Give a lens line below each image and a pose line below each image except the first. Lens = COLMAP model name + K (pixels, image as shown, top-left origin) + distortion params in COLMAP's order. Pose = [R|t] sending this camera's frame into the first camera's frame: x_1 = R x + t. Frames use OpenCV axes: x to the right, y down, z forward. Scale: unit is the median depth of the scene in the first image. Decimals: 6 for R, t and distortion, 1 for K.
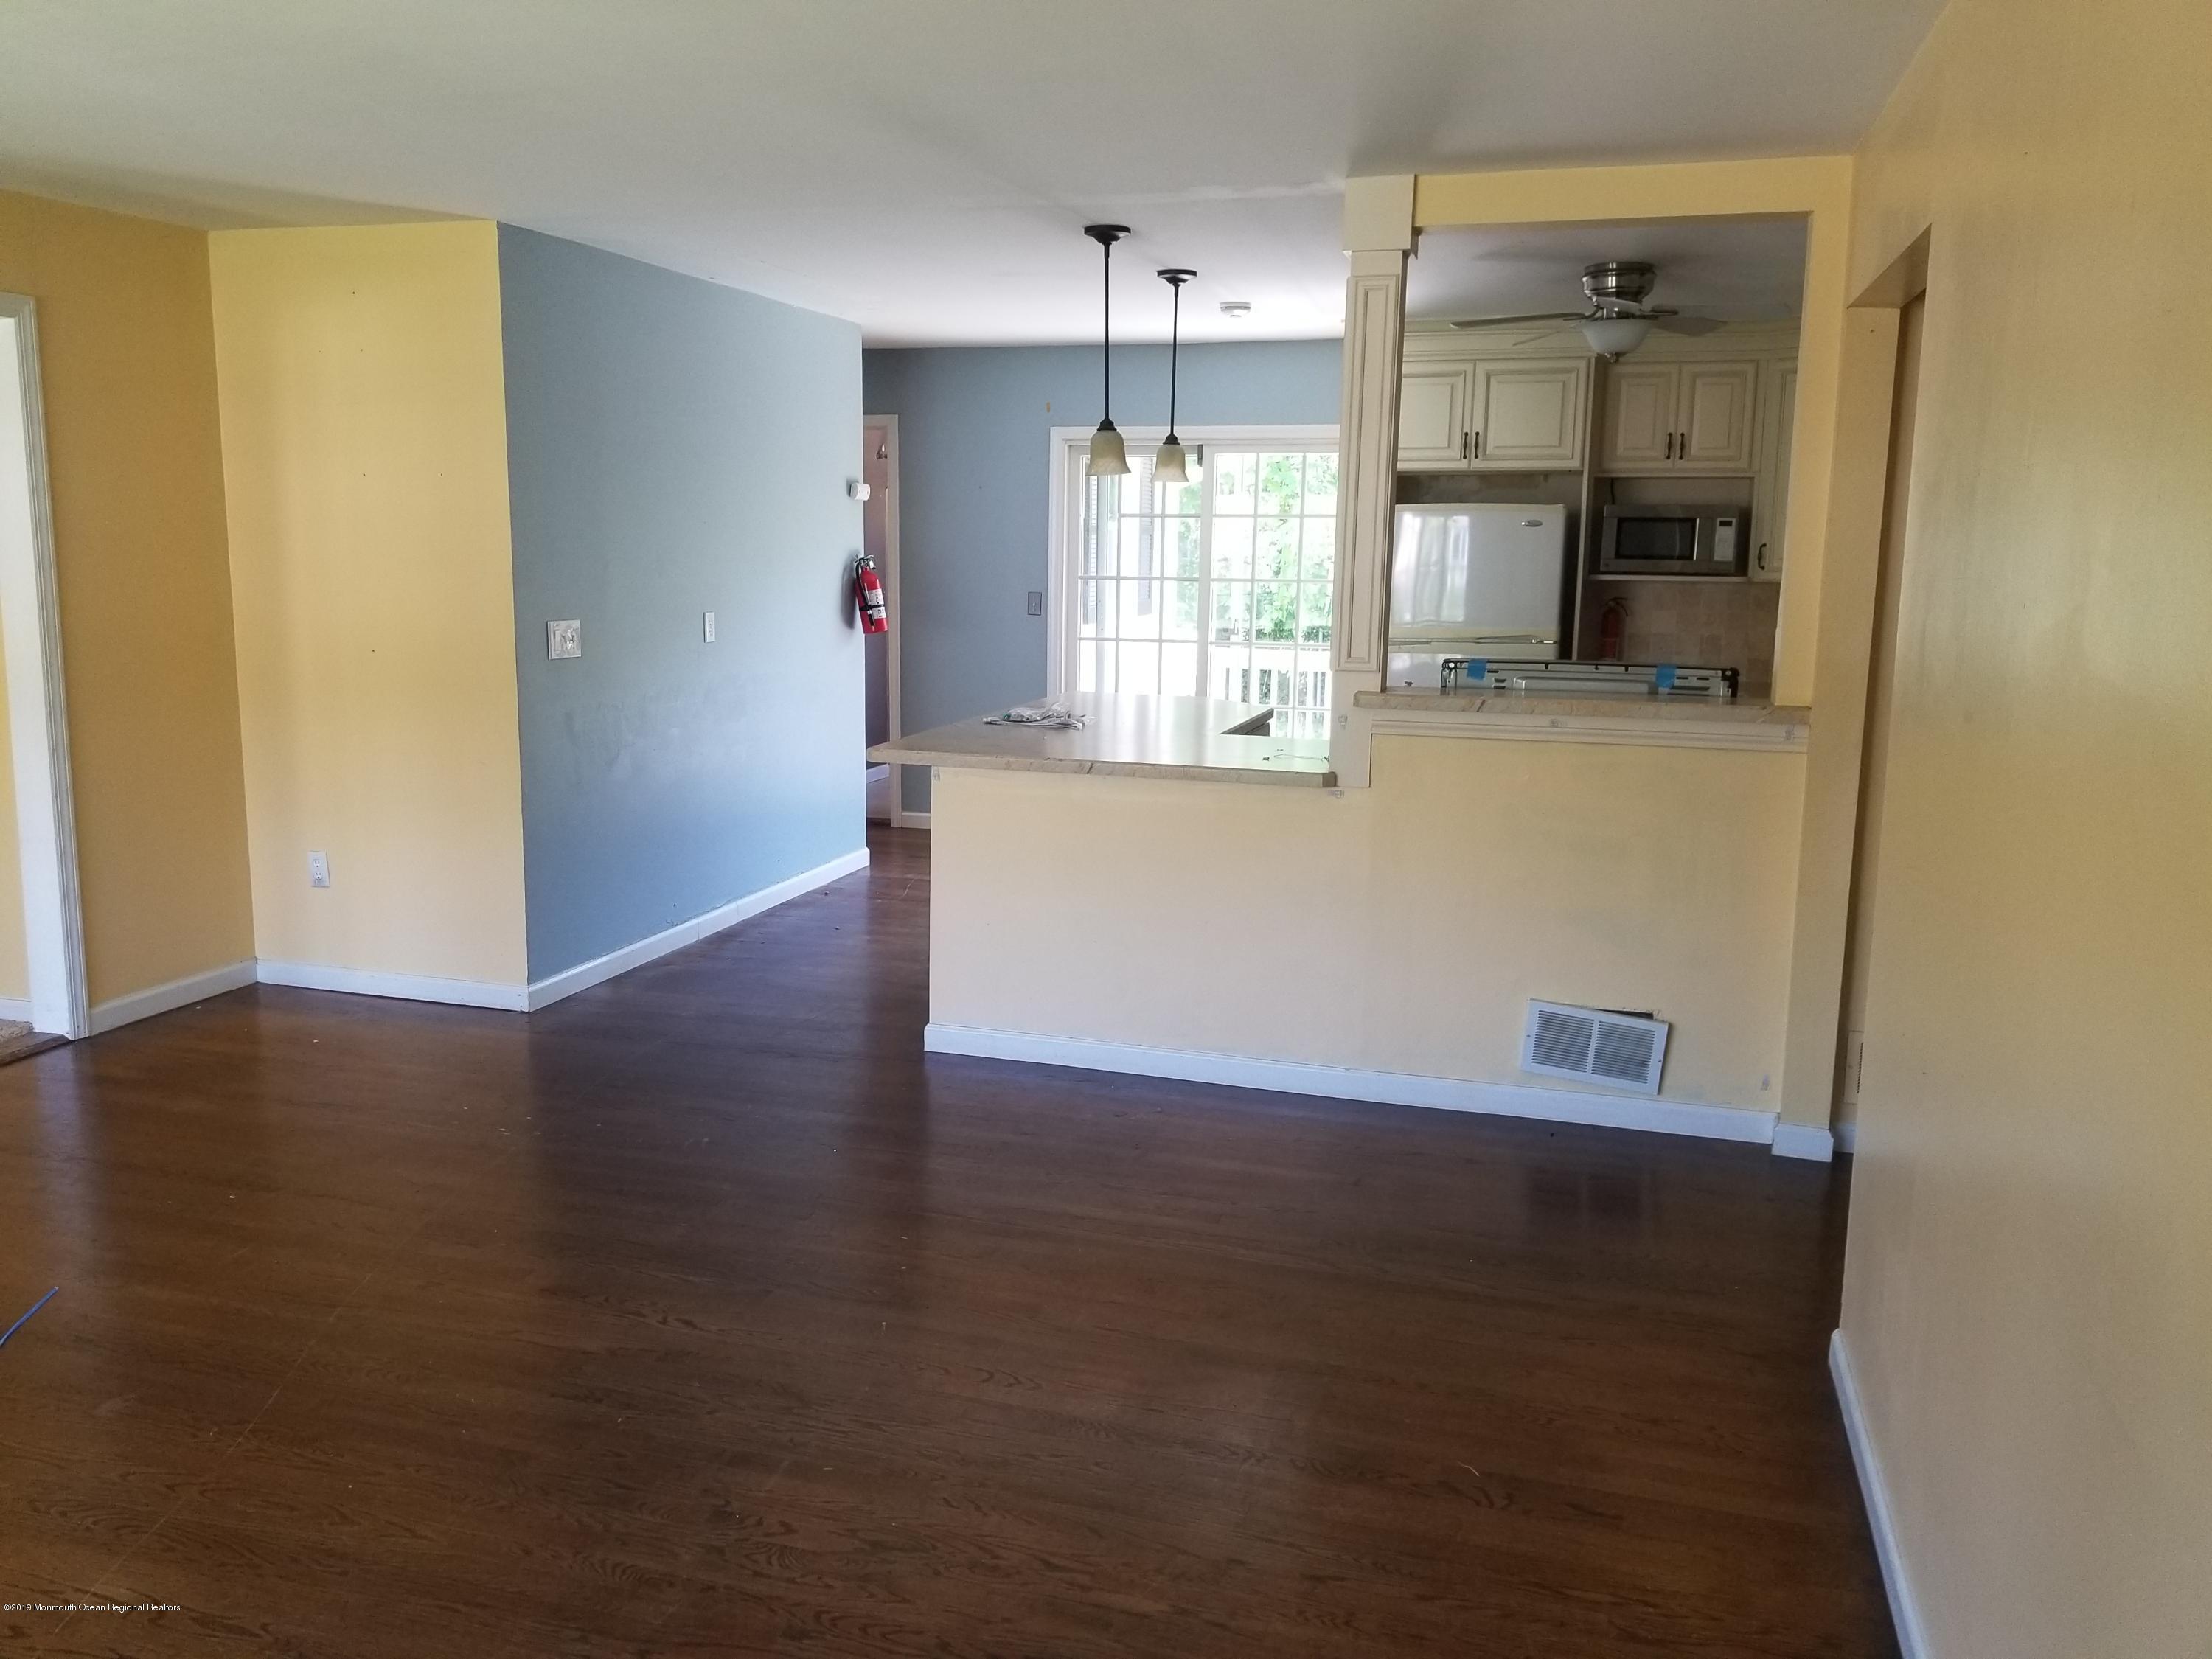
lens RADIAL K [[1740.9, 0, 1094.3], [0, 1740.9, 791.5], [0, 0, 1]] dist [0.123259, -0.208700]
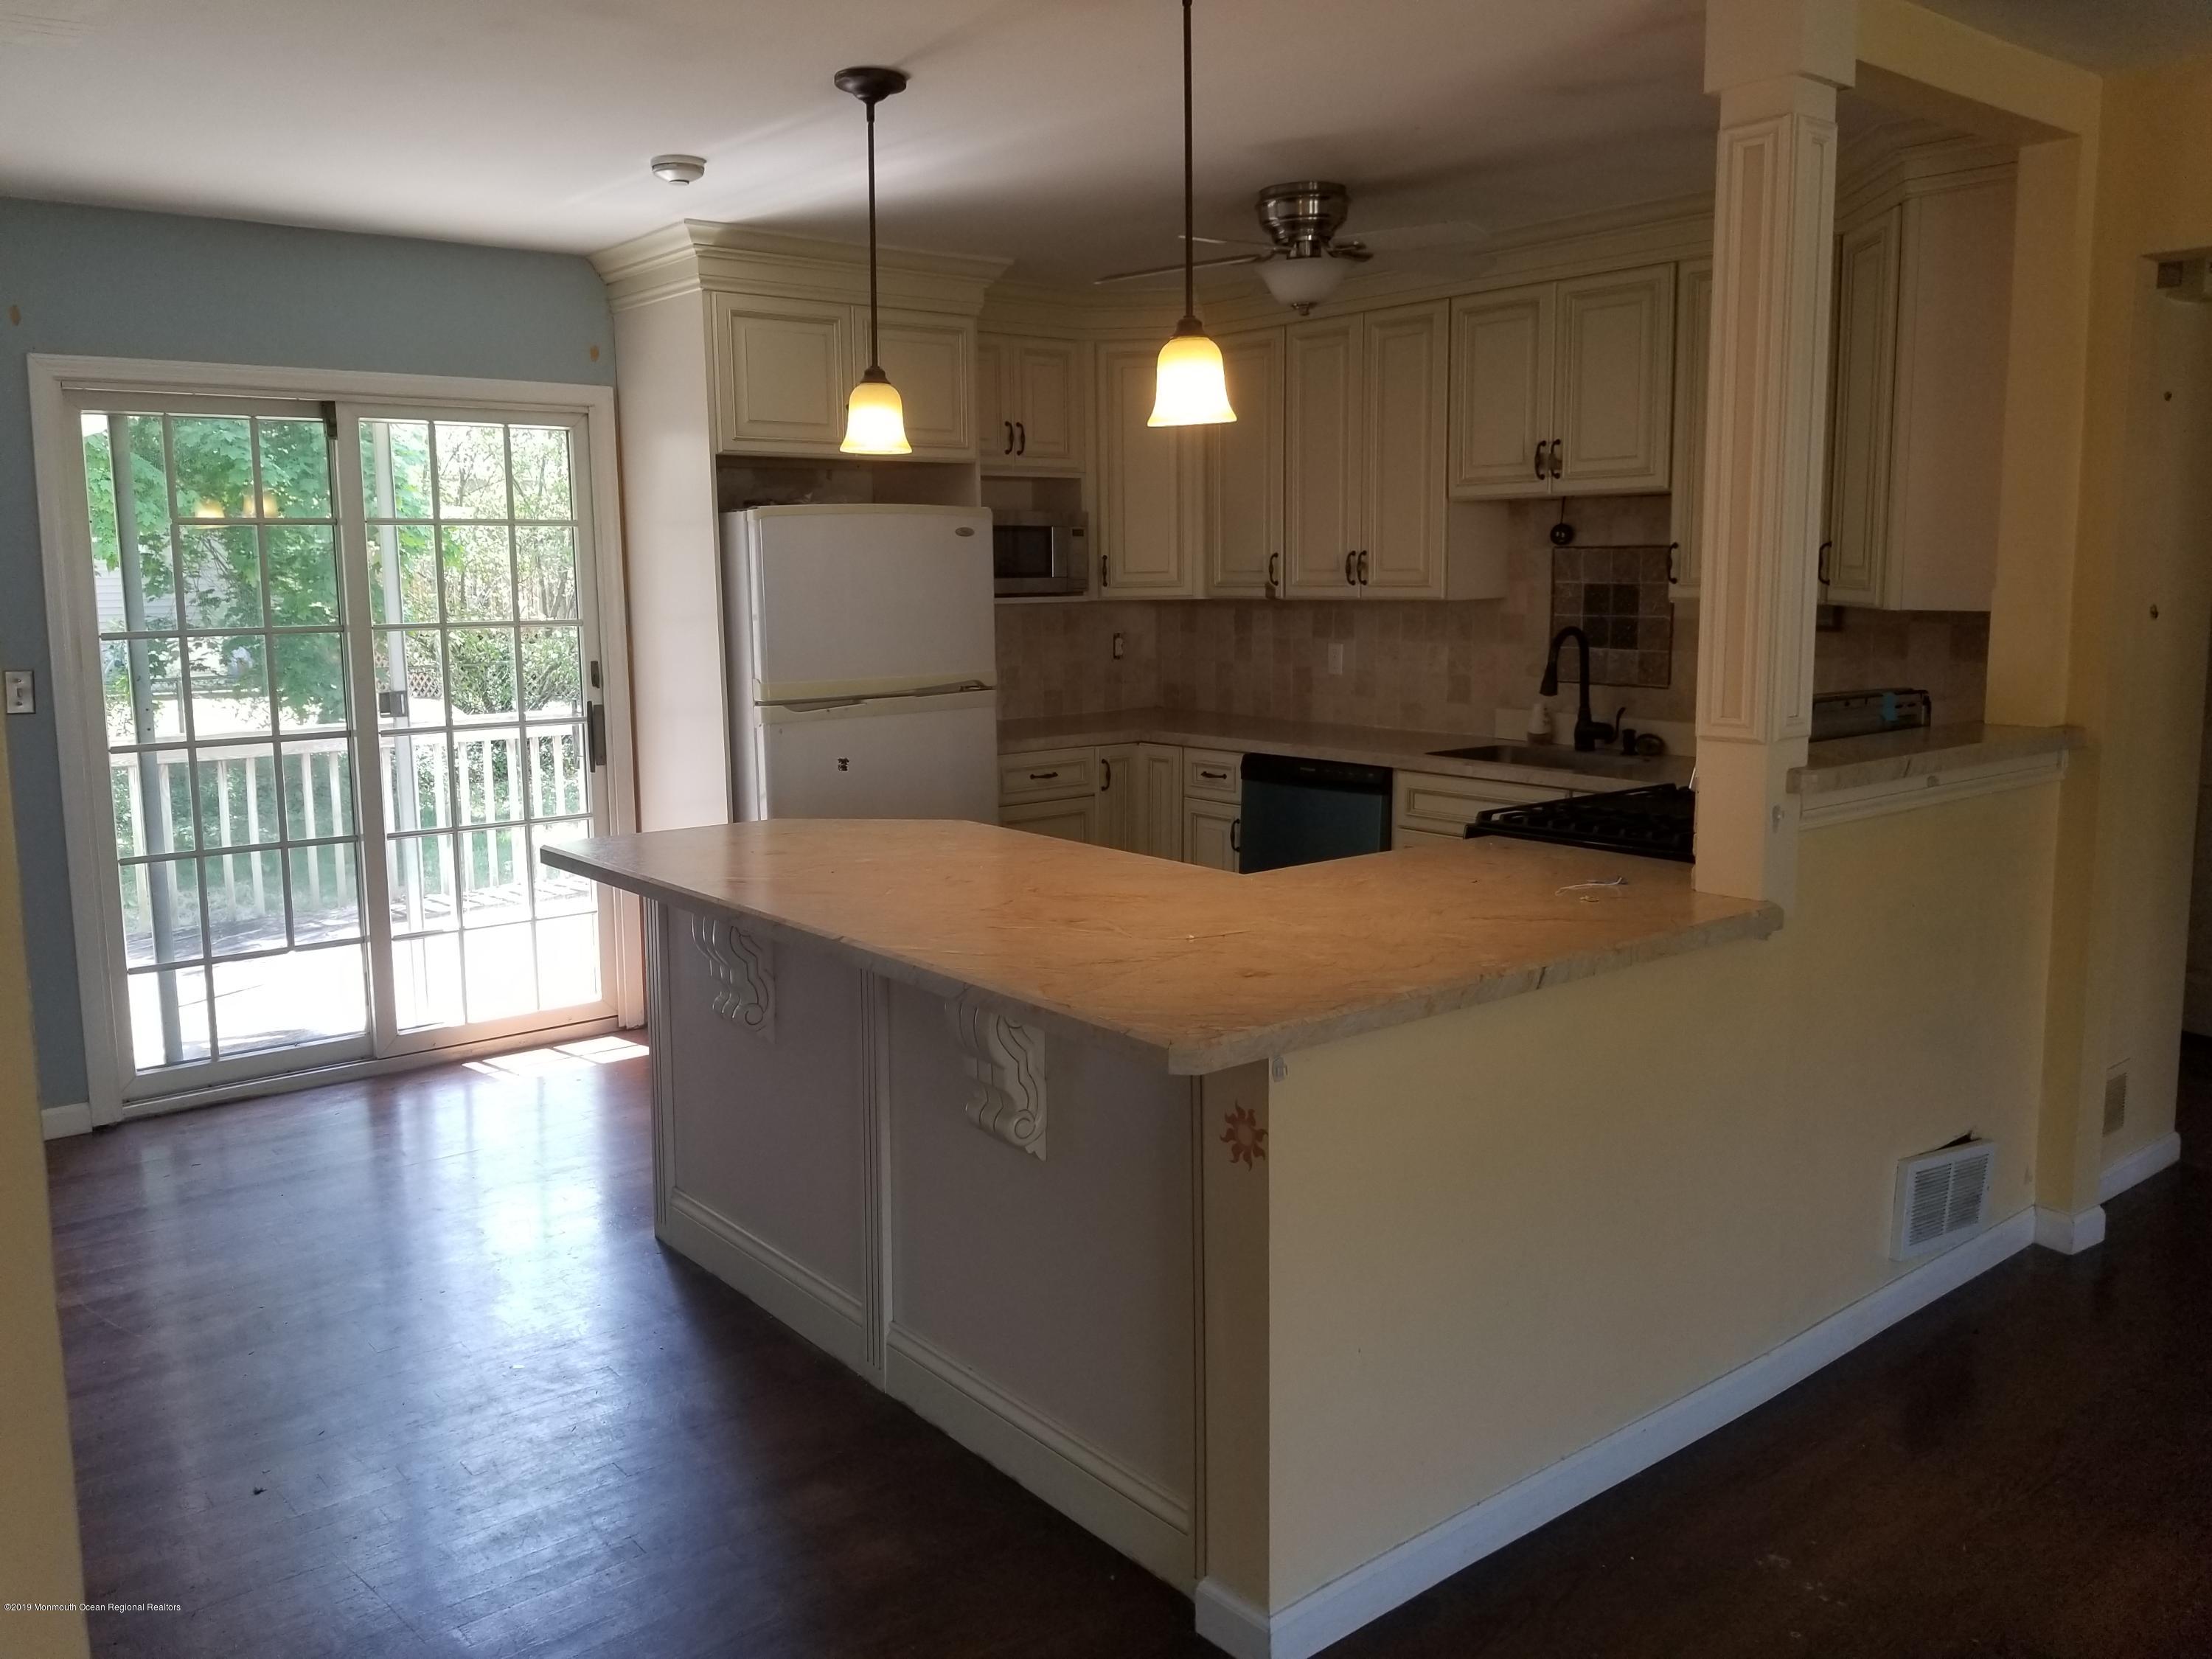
lens RADIAL K [[1740.9, 0, 1094.3], [0, 1740.9, 791.5], [0, 0, 1]] dist [0.123259, -0.208700]
pose [[0.568556, -0.128247, 0.812586, -0.329974], [0.139527, 0.988496, 0.058385, -0.078669], [-0.810726, 0.080183, 0.579909, 0.527418]]
